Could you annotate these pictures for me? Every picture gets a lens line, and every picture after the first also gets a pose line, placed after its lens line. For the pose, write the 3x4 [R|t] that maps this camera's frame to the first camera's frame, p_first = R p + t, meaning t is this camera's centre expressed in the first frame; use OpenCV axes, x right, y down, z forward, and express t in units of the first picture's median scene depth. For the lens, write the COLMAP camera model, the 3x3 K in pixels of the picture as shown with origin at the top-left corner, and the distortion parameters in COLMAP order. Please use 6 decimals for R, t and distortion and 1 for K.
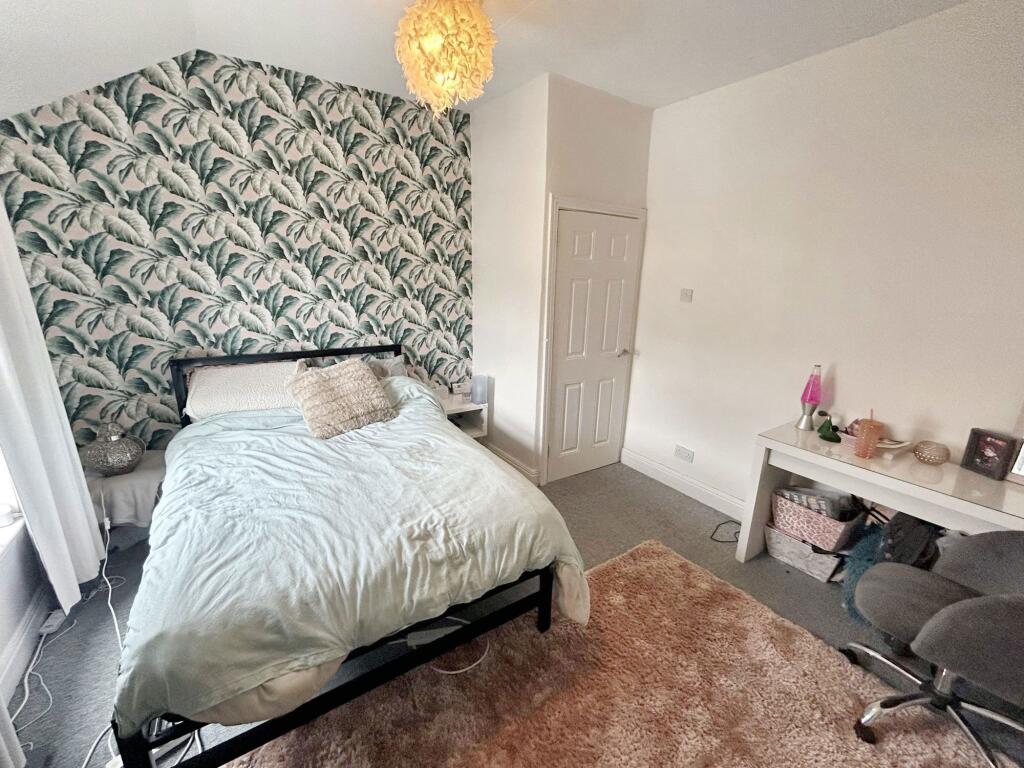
lens RADIAL K [[413.2, 0, 497.4], [0, 413.2, 377.8], [0, 0, 1]] dist [0.003091, -0.000250]
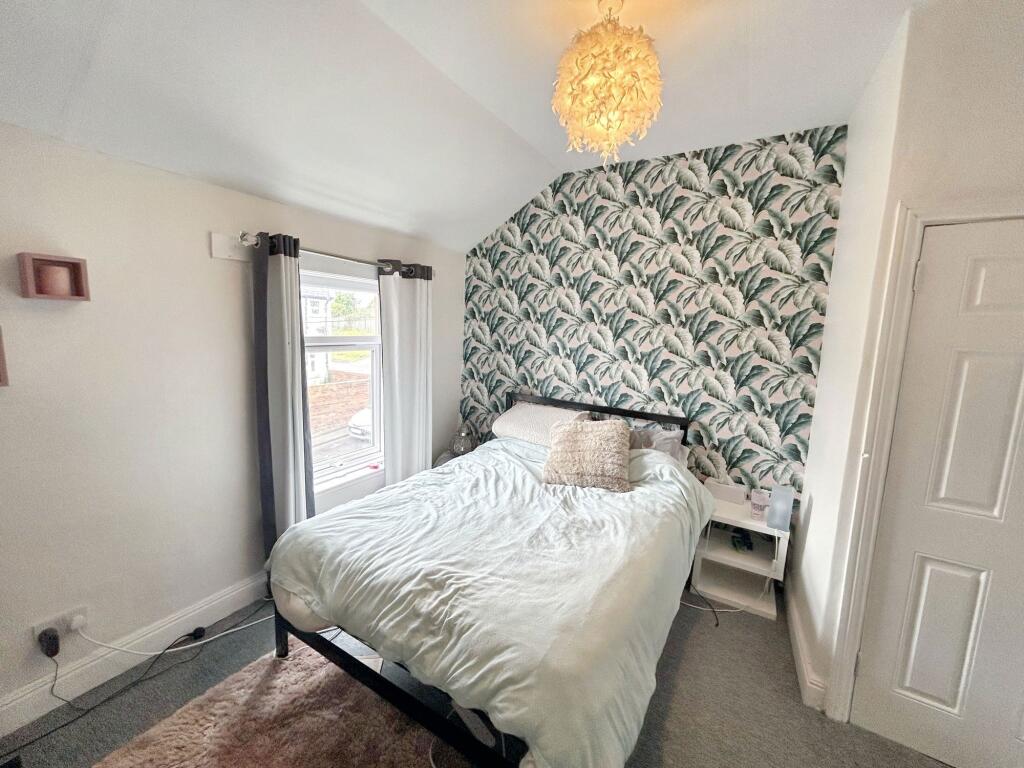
lens RADIAL K [[413.2, 0, 497.4], [0, 413.2, 377.8], [0, 0, 1]] dist [0.003091, -0.000250]
pose [[0.447398, 0.116332, -0.886737, 0.396382], [-0.247499, 0.968886, 0.002235, -0.078134], [0.859406, 0.218467, 0.462270, 0.285491]]
